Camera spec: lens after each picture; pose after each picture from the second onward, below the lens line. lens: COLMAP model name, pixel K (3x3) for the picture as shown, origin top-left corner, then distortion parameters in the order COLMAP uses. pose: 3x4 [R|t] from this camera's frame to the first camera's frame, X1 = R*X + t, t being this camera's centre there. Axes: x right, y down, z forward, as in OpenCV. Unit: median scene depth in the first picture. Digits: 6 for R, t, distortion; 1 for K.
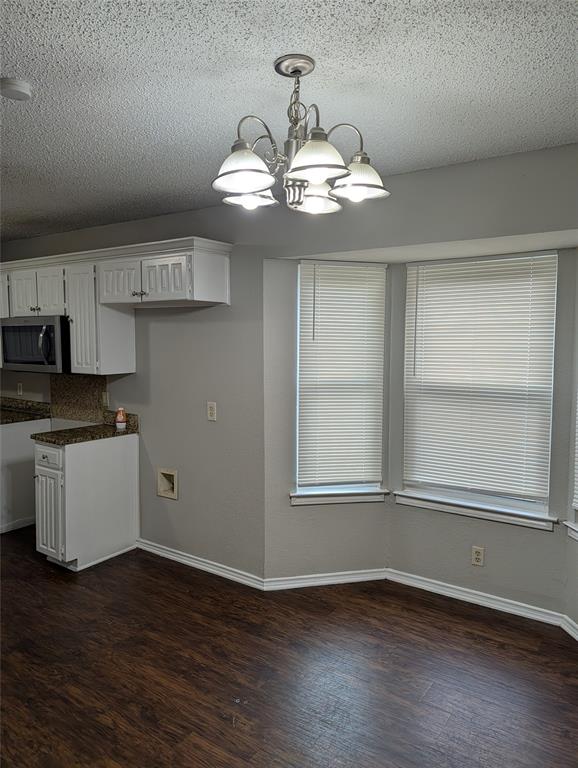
lens RADIAL K [[555.2, 0, 283.1], [0, 555.2, 381.4], [0, 0, 1]] dist [0.038154, -0.021922]
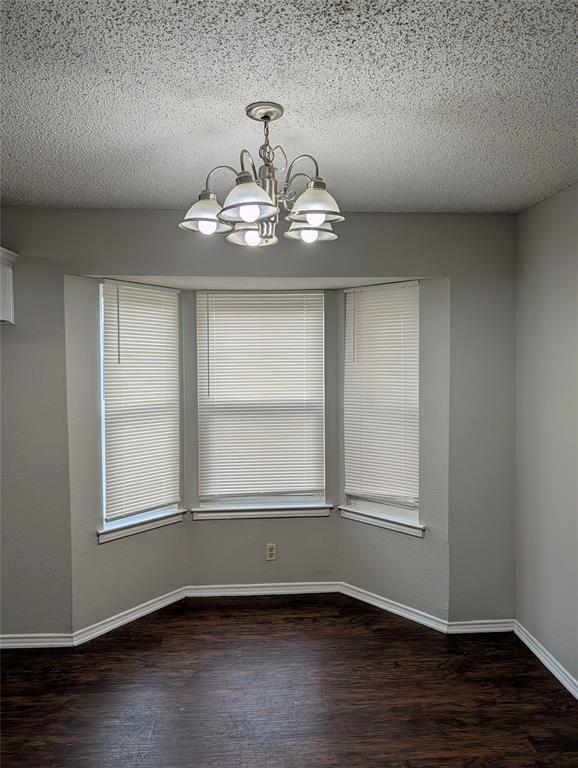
lens RADIAL K [[555.2, 0, 283.6], [0, 555.2, 384.4], [0, 0, 1]] dist [0.038154, -0.021922]
pose [[0.787751, -0.036003, 0.614940, -0.314744], [0.056062, 0.998338, -0.013367, -0.010668], [-0.613437, 0.045004, 0.788460, 0.075736]]
